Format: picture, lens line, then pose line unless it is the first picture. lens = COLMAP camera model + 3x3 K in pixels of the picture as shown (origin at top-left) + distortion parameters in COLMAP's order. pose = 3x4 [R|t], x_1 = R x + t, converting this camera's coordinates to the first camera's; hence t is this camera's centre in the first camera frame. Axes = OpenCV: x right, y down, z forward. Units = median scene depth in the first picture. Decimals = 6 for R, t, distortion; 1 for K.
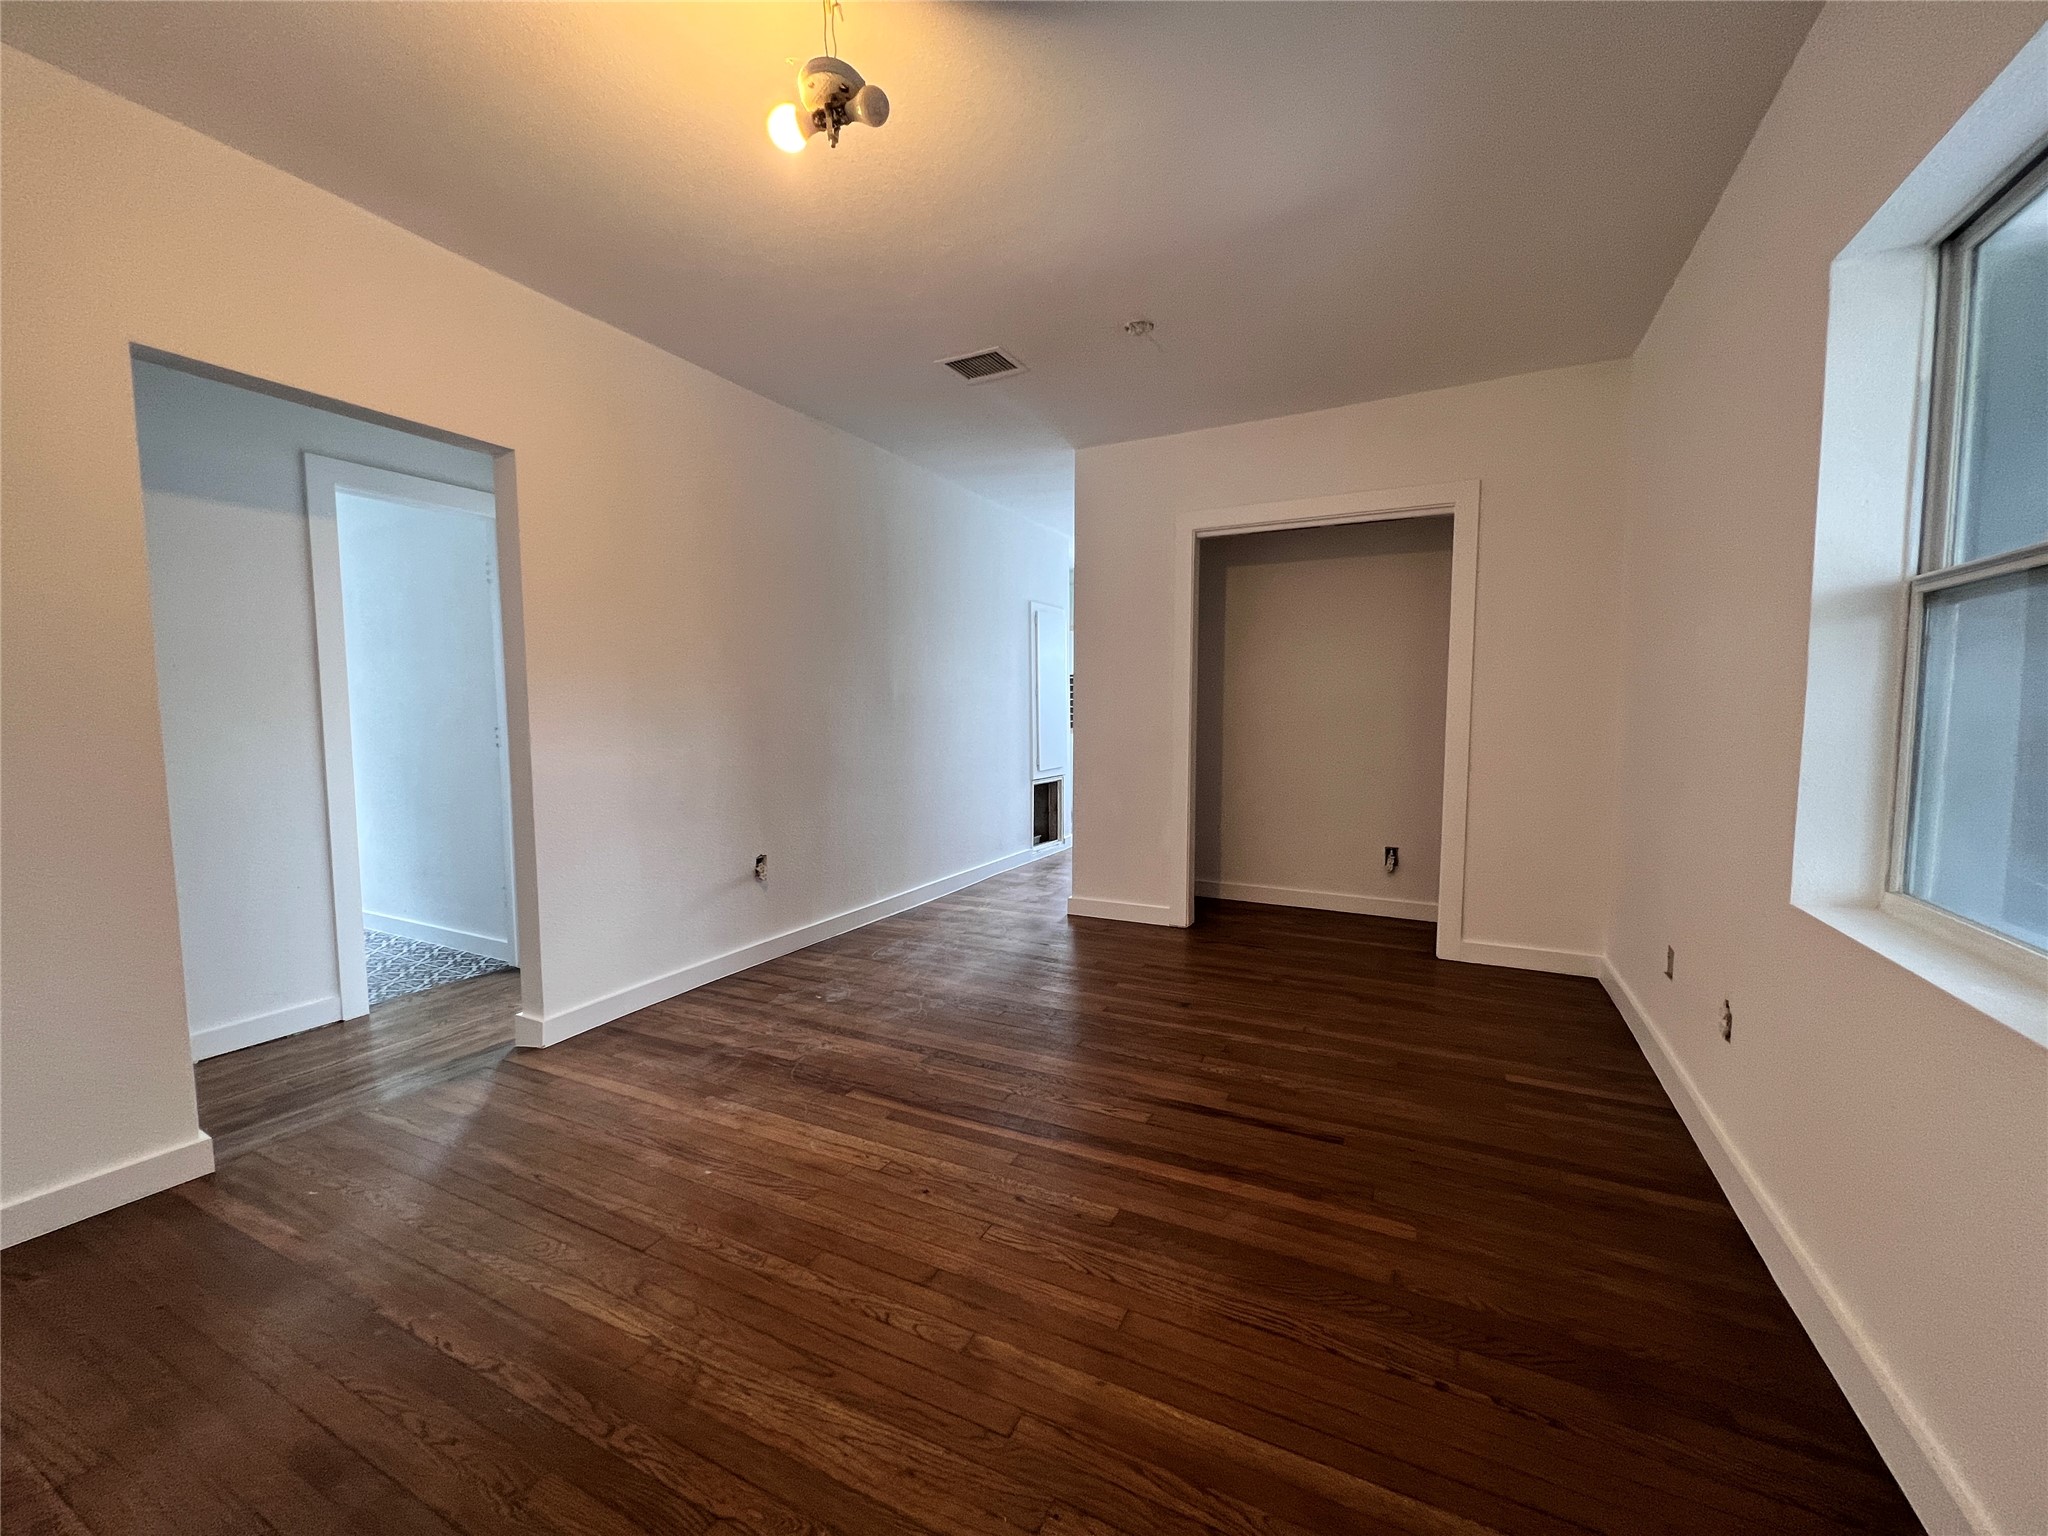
lens RADIAL K [[817.5, 0, 1024.0], [0, 817.5, 768.0], [0, 0, 1]] dist [0.000903, 0.000114]
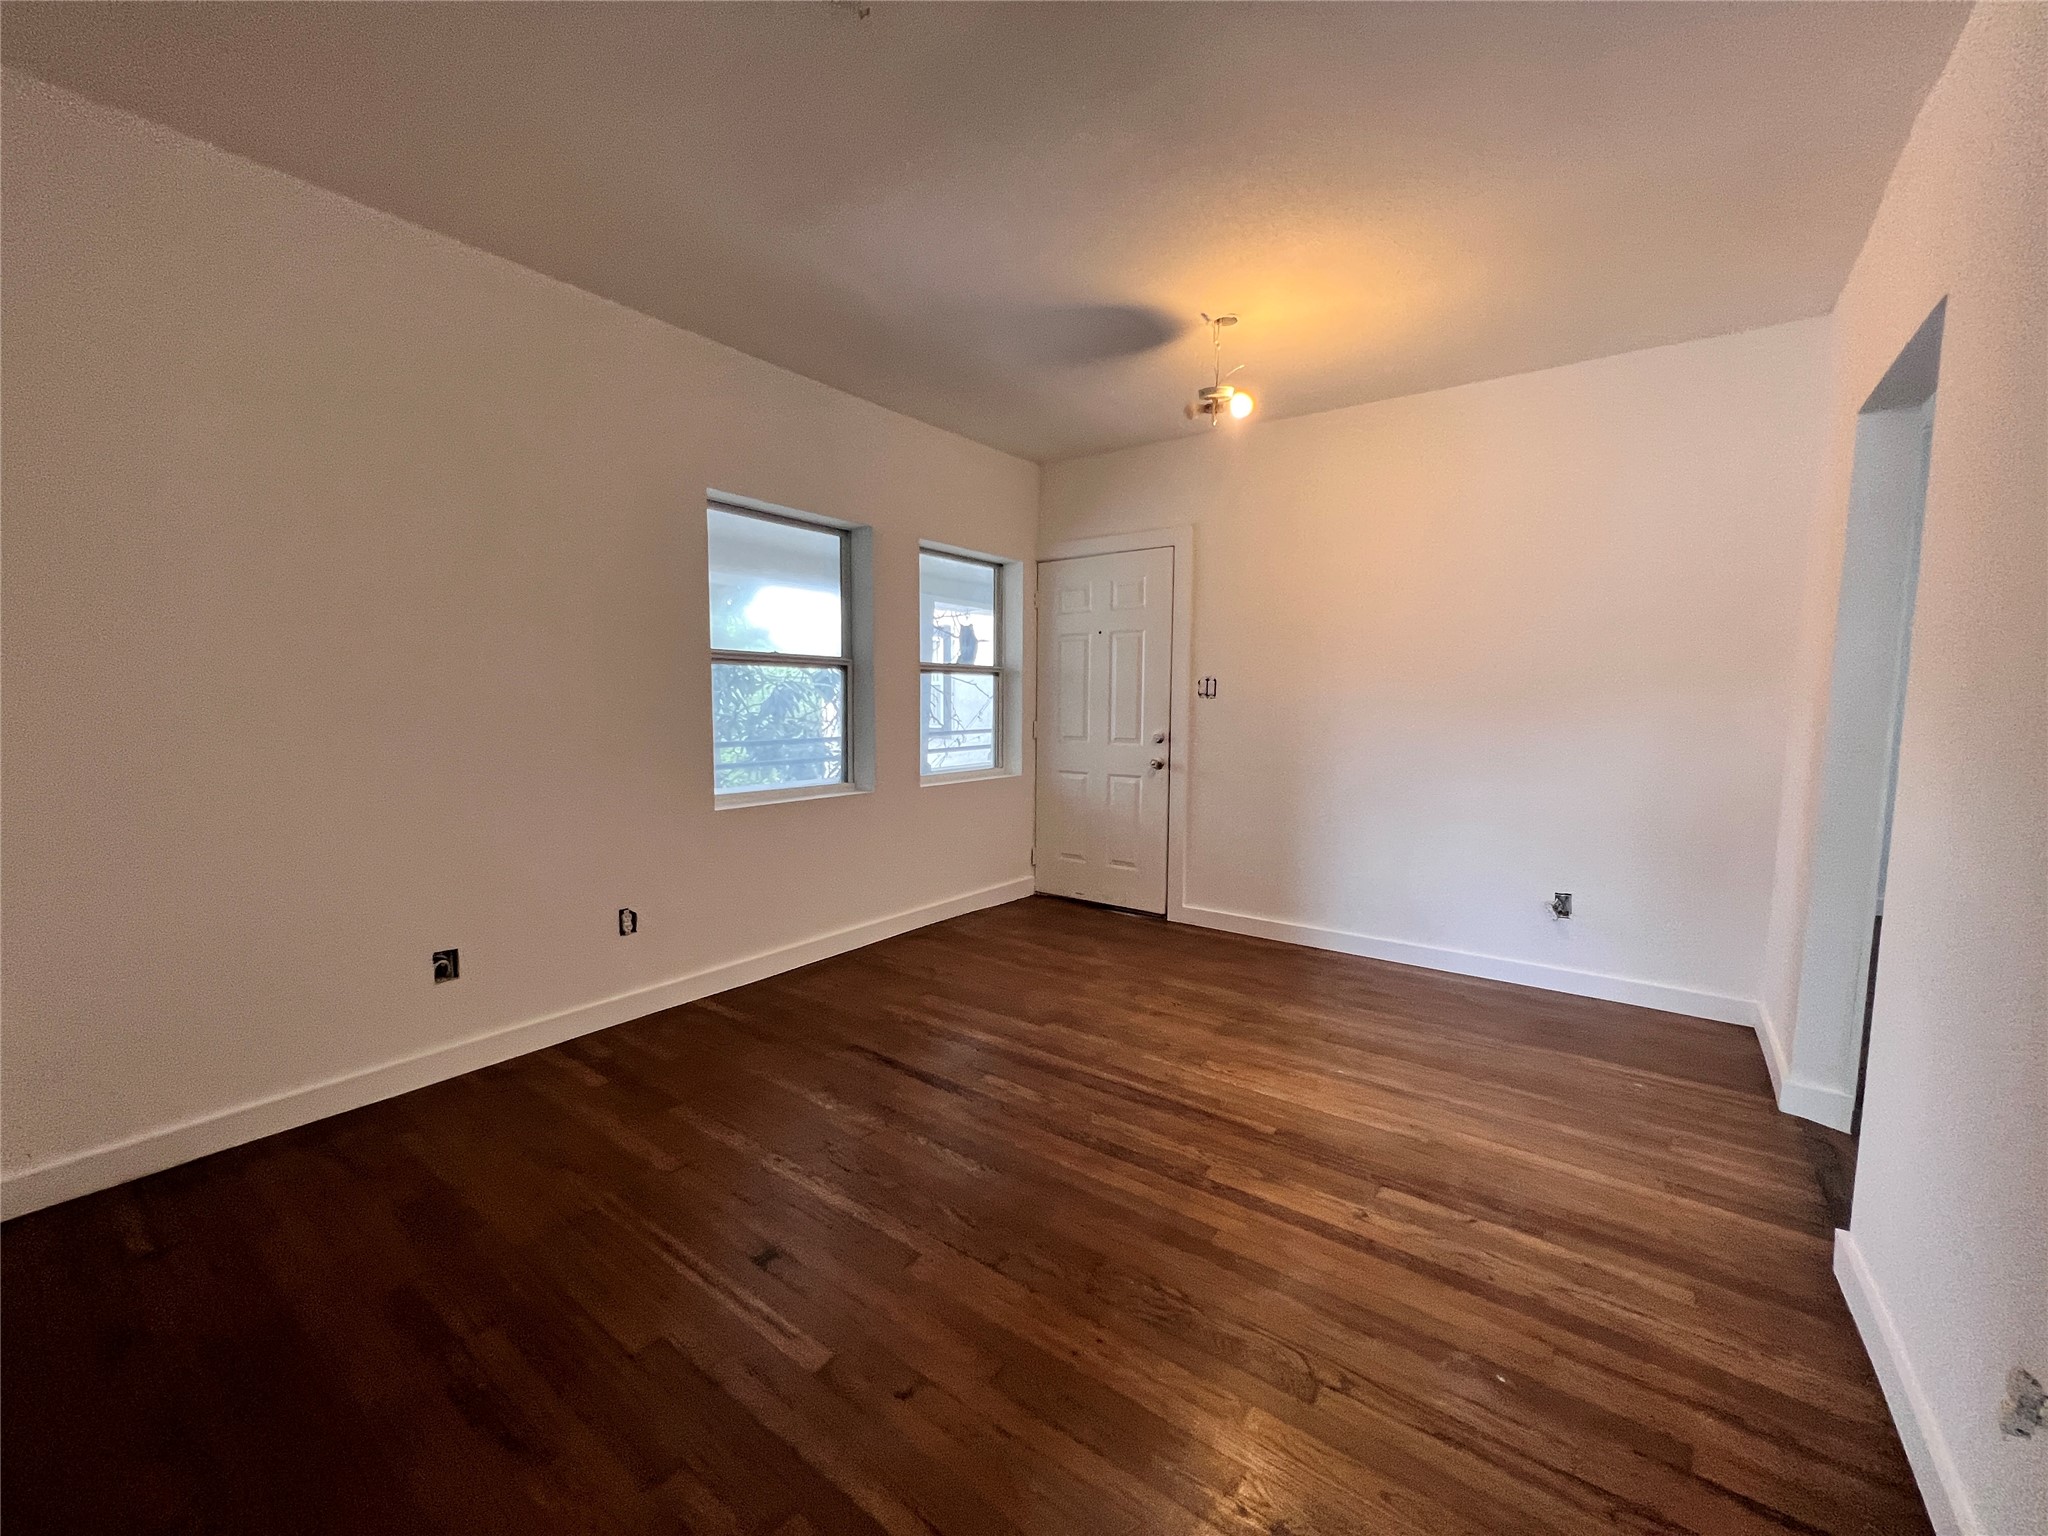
lens RADIAL K [[817.5, 0, 1024.0], [0, 817.5, 768.0], [0, 0, 1]] dist [0.000903, 0.000114]
pose [[-0.983584, -0.022087, 0.179093, -0.085602], [0.004605, 0.989086, 0.147270, -0.147647], [-0.180391, 0.145677, -0.972747, 1.819786]]
